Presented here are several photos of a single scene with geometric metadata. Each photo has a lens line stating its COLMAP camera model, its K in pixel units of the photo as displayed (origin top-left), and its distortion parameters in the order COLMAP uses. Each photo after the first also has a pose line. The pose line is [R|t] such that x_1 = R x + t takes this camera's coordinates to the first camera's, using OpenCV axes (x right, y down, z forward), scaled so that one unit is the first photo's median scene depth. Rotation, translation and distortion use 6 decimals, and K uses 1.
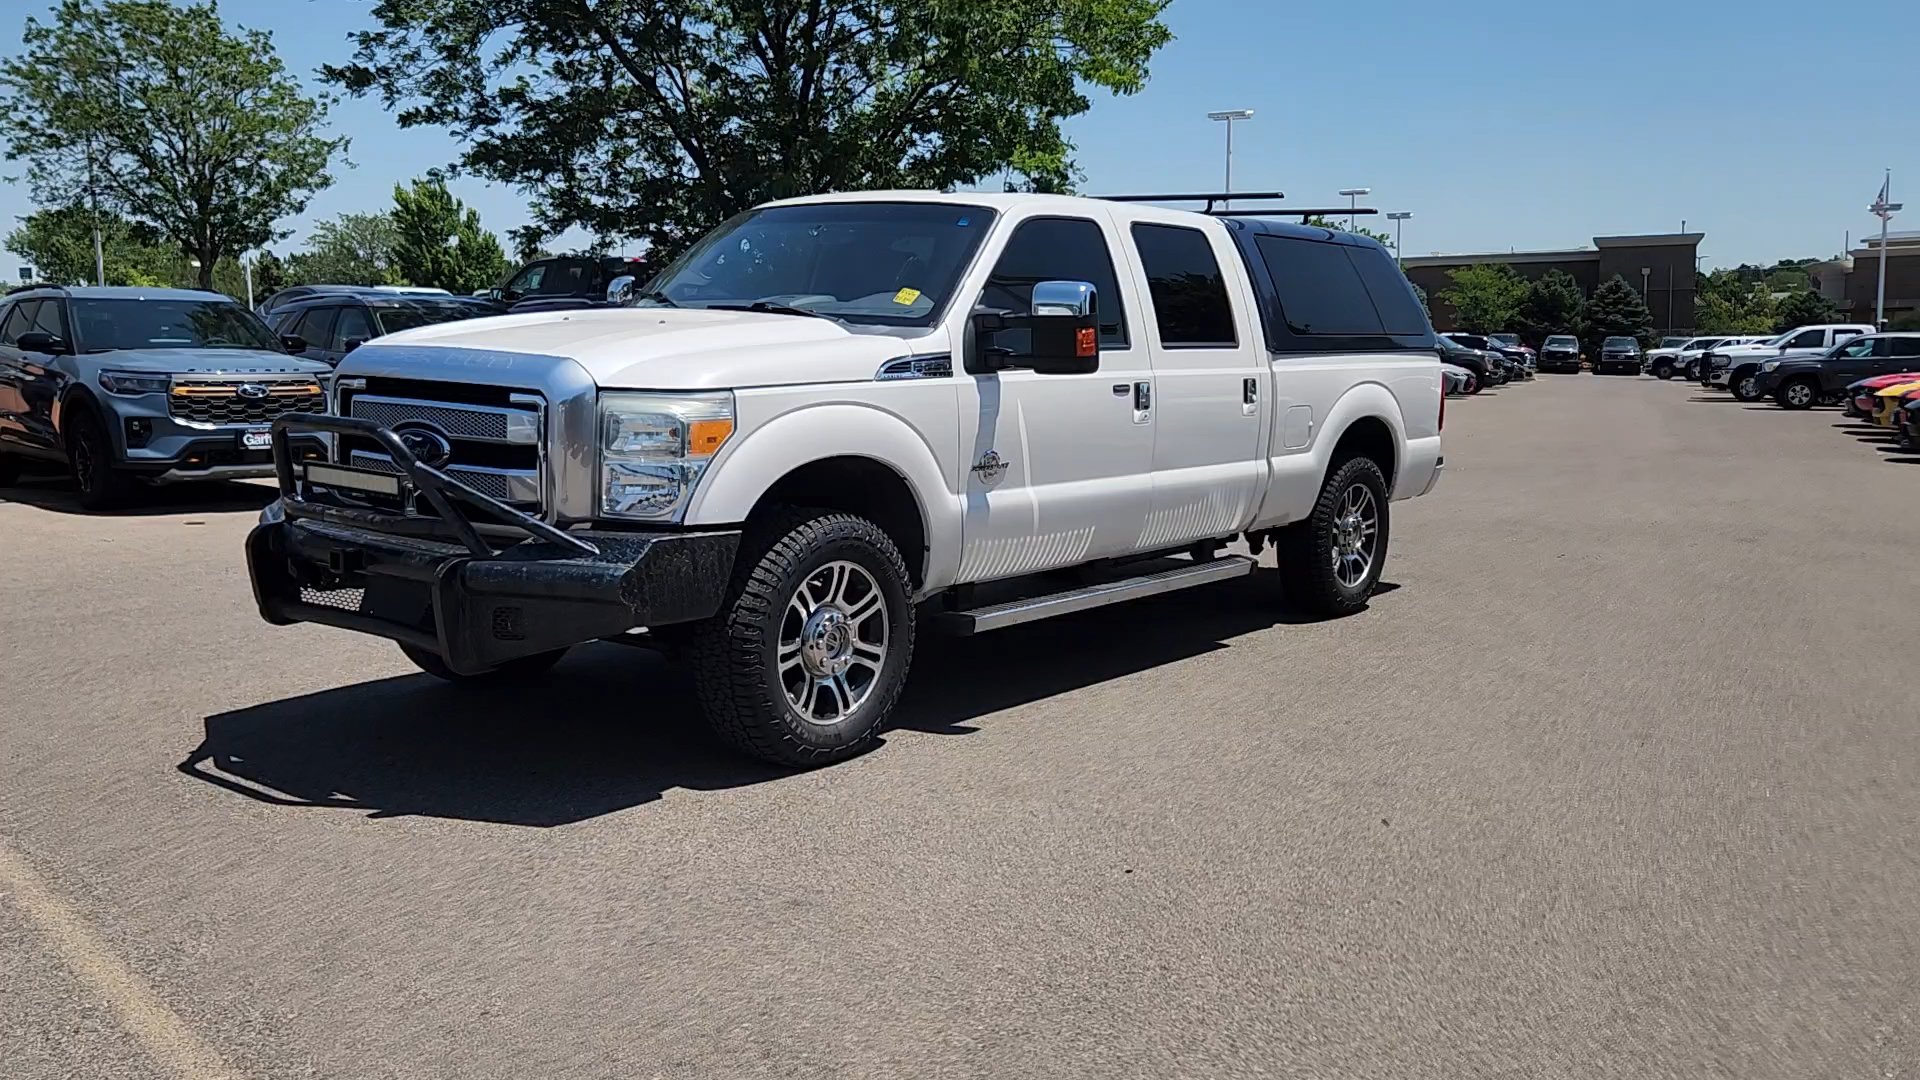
lens RADIAL K [[1624.1, 0, 954.7], [0, 1624.1, 537.6], [0, 0, 1]] dist [0.027256, -0.011606]
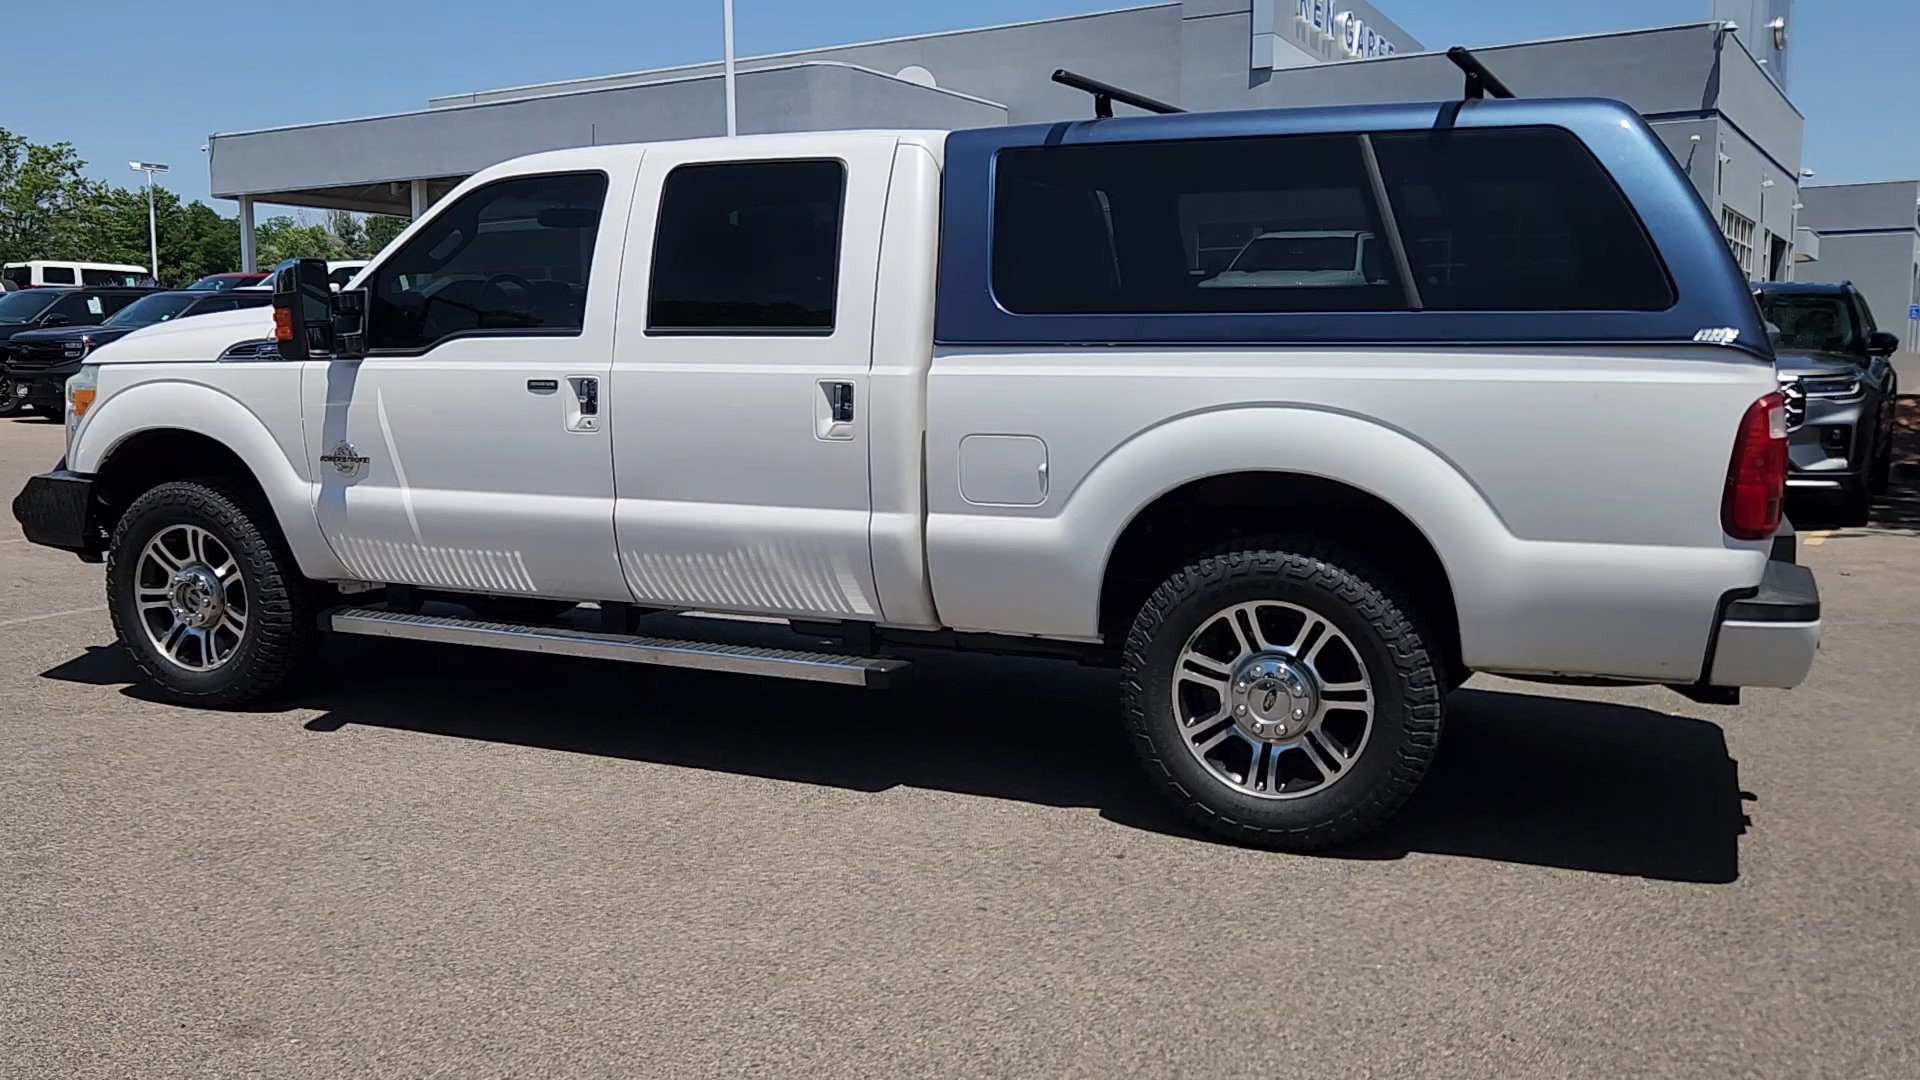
lens RADIAL K [[1624.1, 0, 955.7], [0, 1624.1, 527.5], [0, 0, 1]] dist [0.027256, -0.011606]
pose [[0.256300, 0.111738, -0.960117, 1.034678], [-0.117875, 0.989496, 0.083690, -0.126709], [0.959383, 0.091724, 0.266779, 1.107477]]
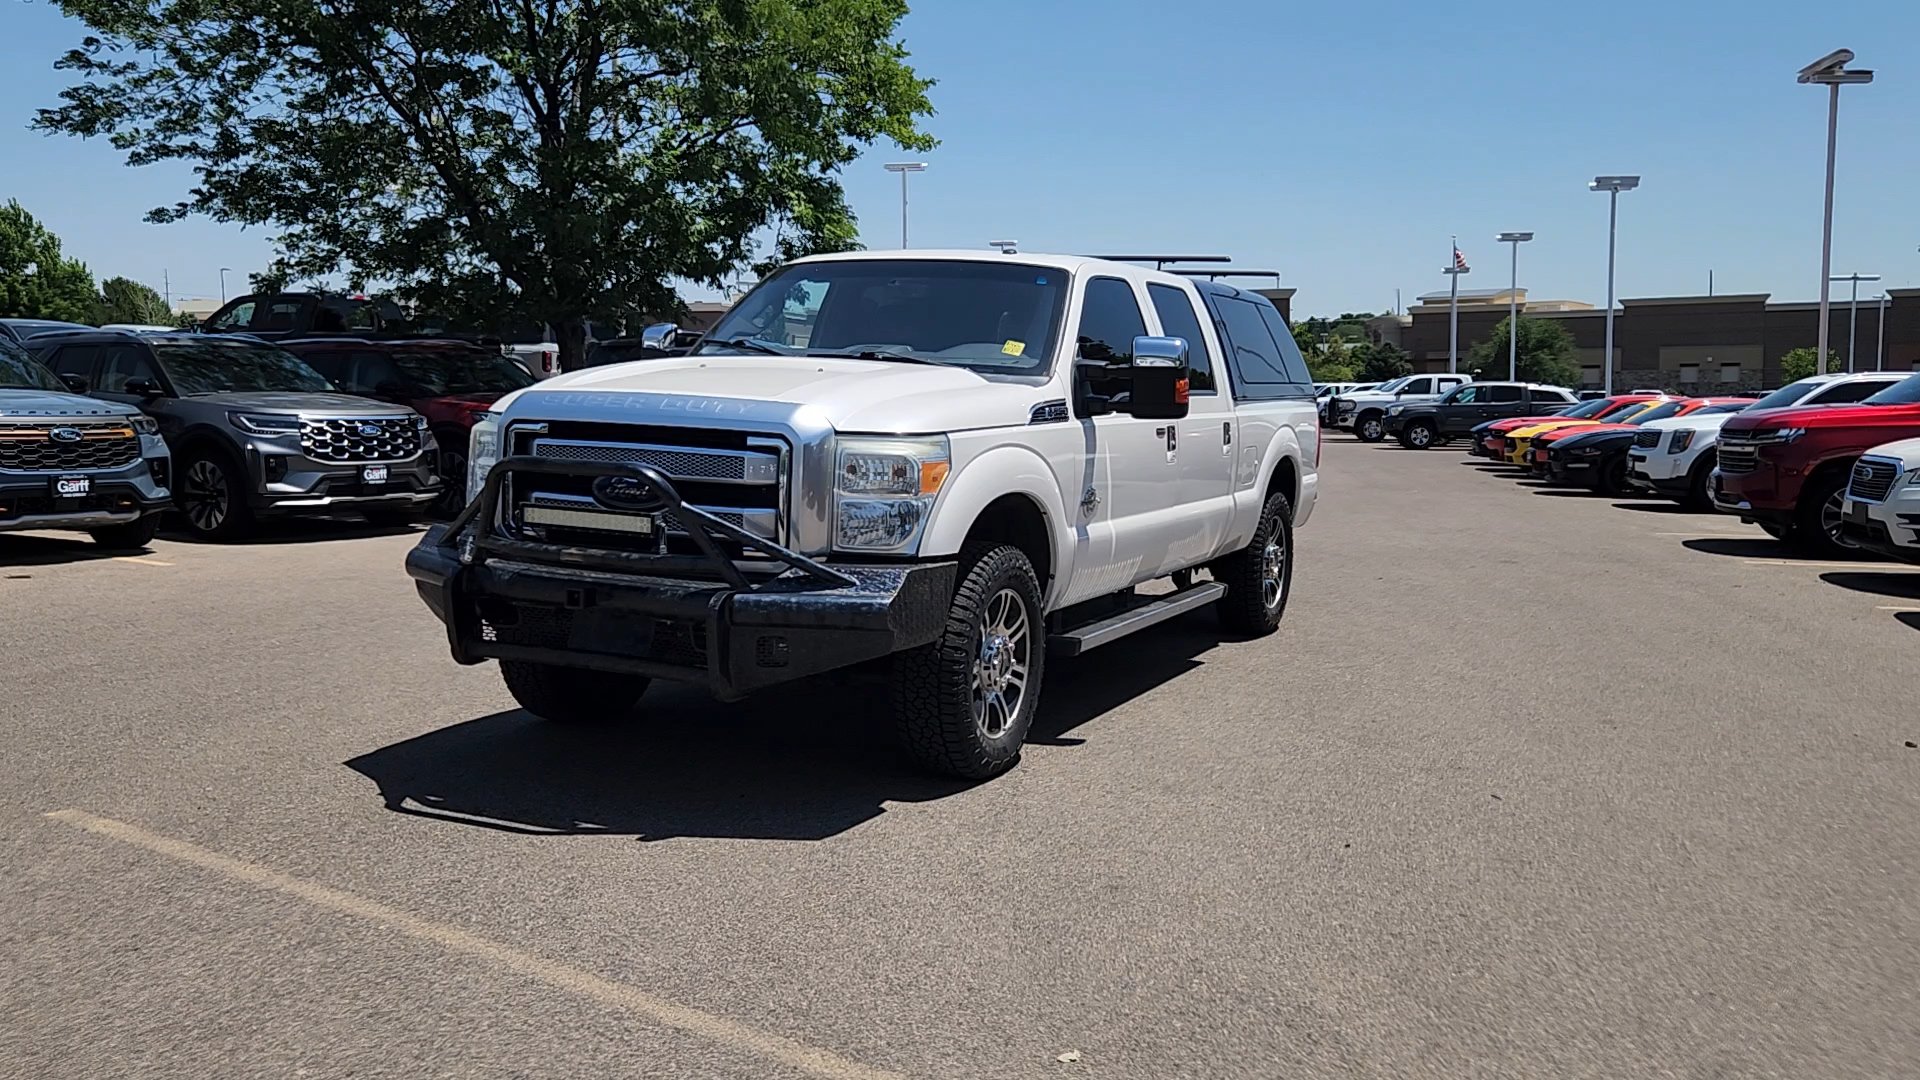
lens RADIAL K [[1624.1, 0, 955.8], [0, 1624.1, 541.5], [0, 0, 1]] dist [0.027256, -0.011606]
pose [[0.972793, -0.016638, 0.231080, -0.328711], [0.021980, 0.999547, -0.020561, 0.004025], [-0.230633, 0.025080, 0.972718, -0.056663]]
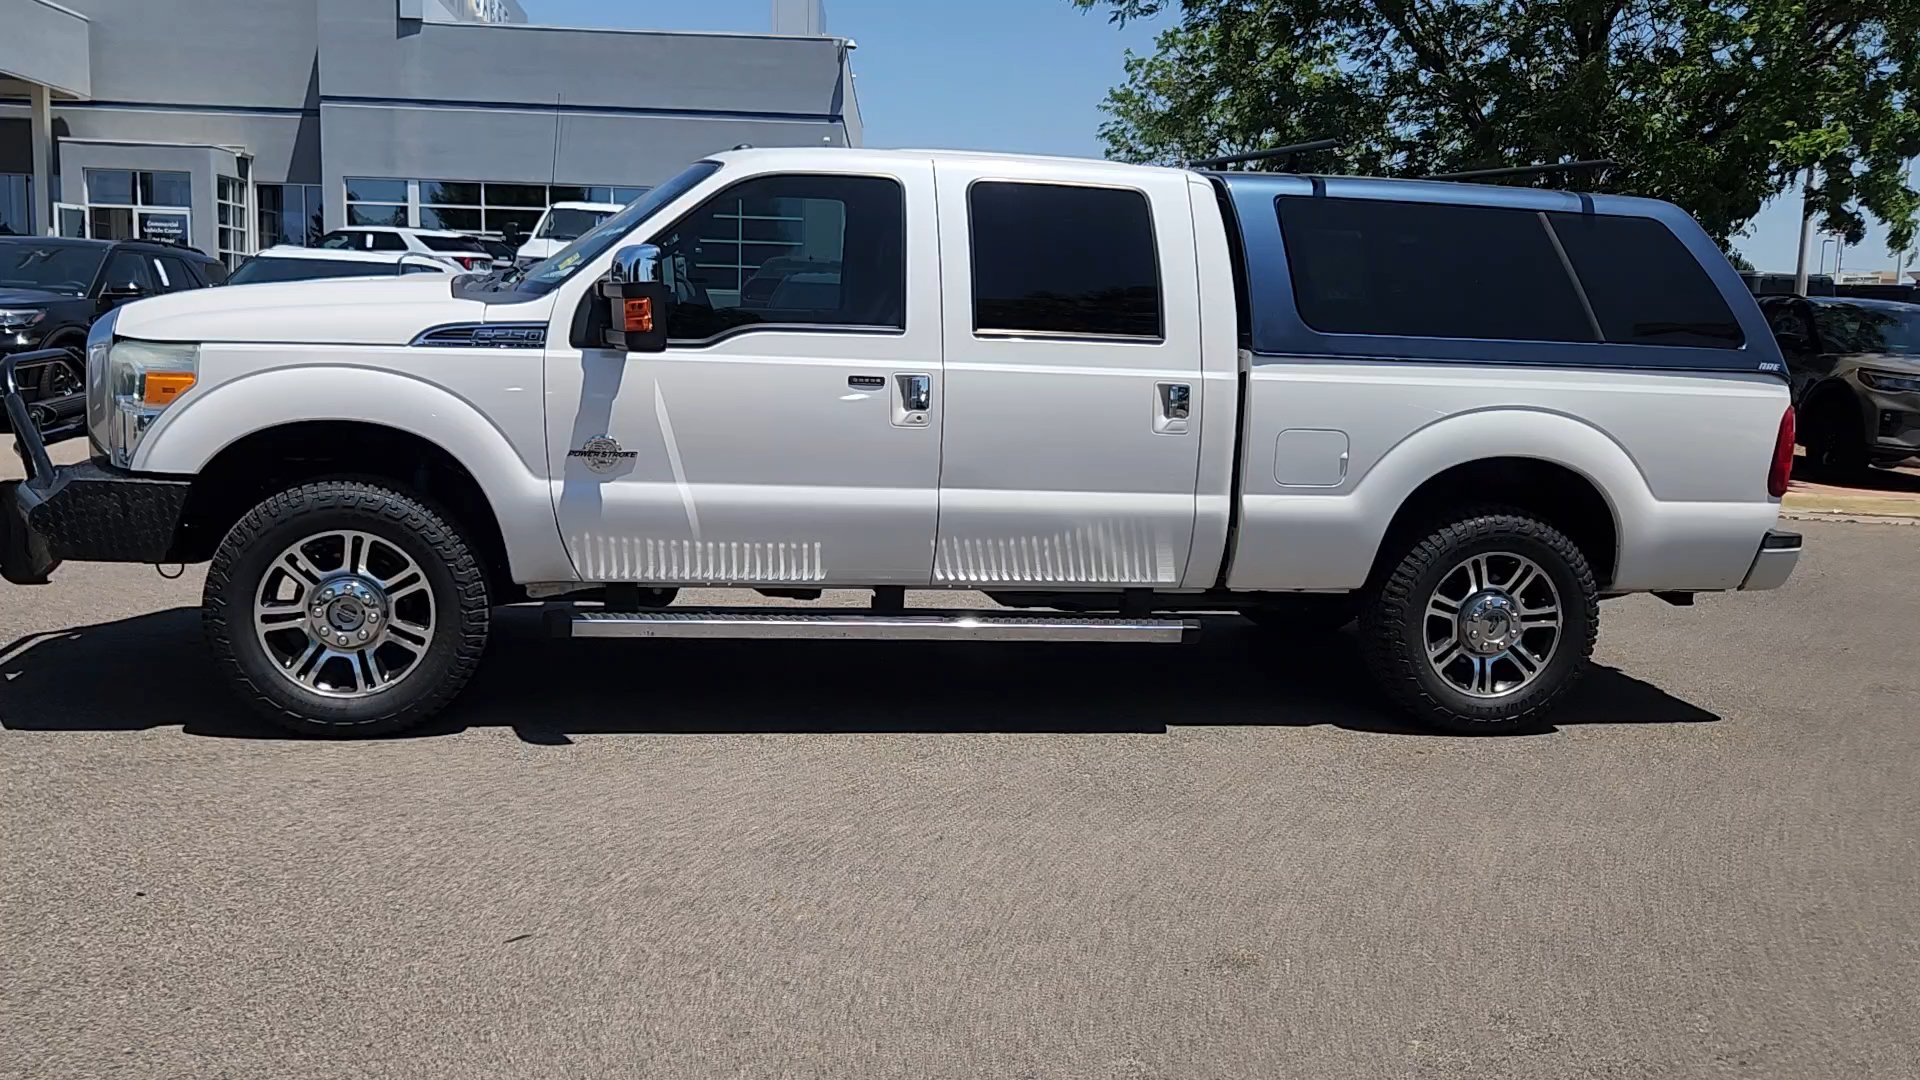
lens RADIAL K [[1624.1, 0, 964.4], [0, 1624.1, 533.6], [0, 0, 1]] dist [0.027256, -0.011606]
pose [[0.755256, 0.114358, -0.645377, 0.761134], [-0.118065, 0.992291, 0.037664, -0.058148], [0.644709, 0.047751, 0.762935, 0.458171]]
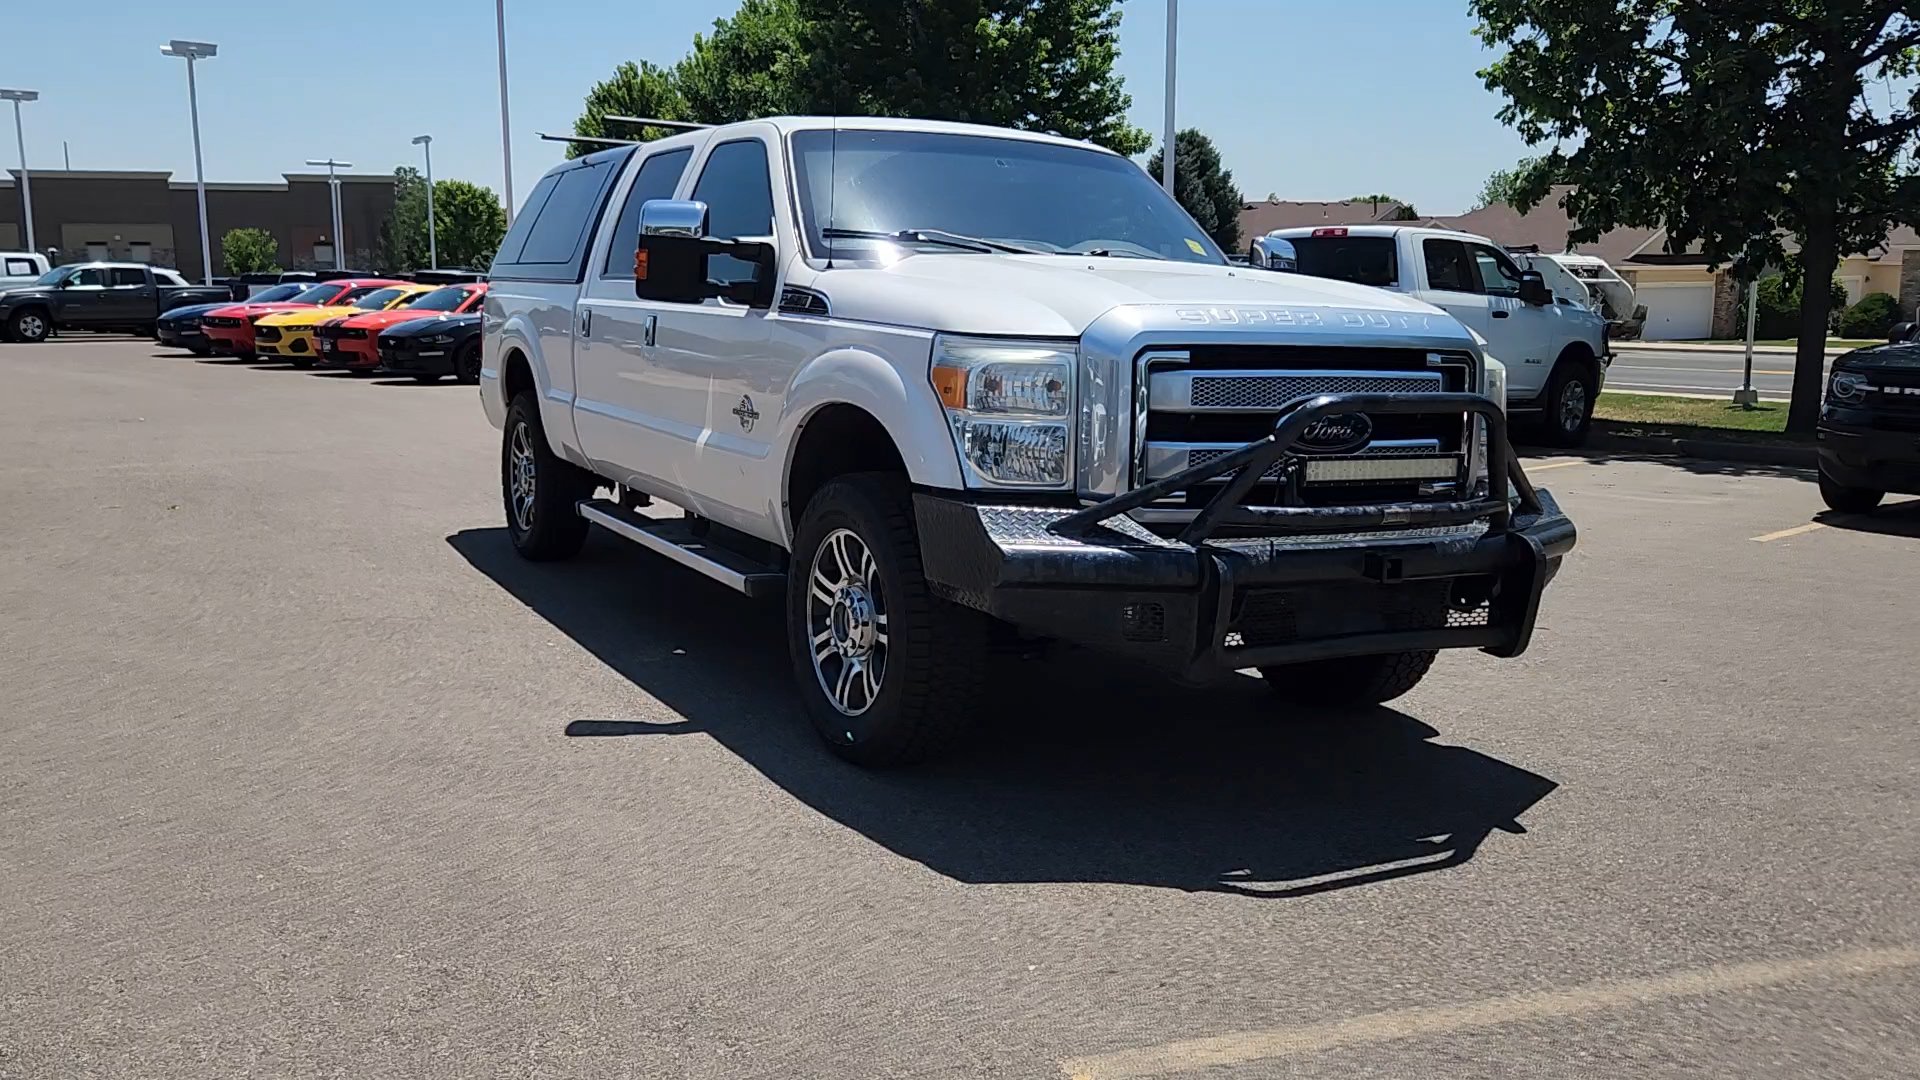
lens RADIAL K [[1624.1, 0, 954.3], [0, 1624.1, 551.1], [0, 0, 1]] dist [0.027256, -0.011606]
pose [[0.396173, -0.150958, 0.905681, -1.045255], [0.103226, 0.987461, 0.119435, -0.099930], [-0.912355, 0.046173, 0.406788, 0.748337]]
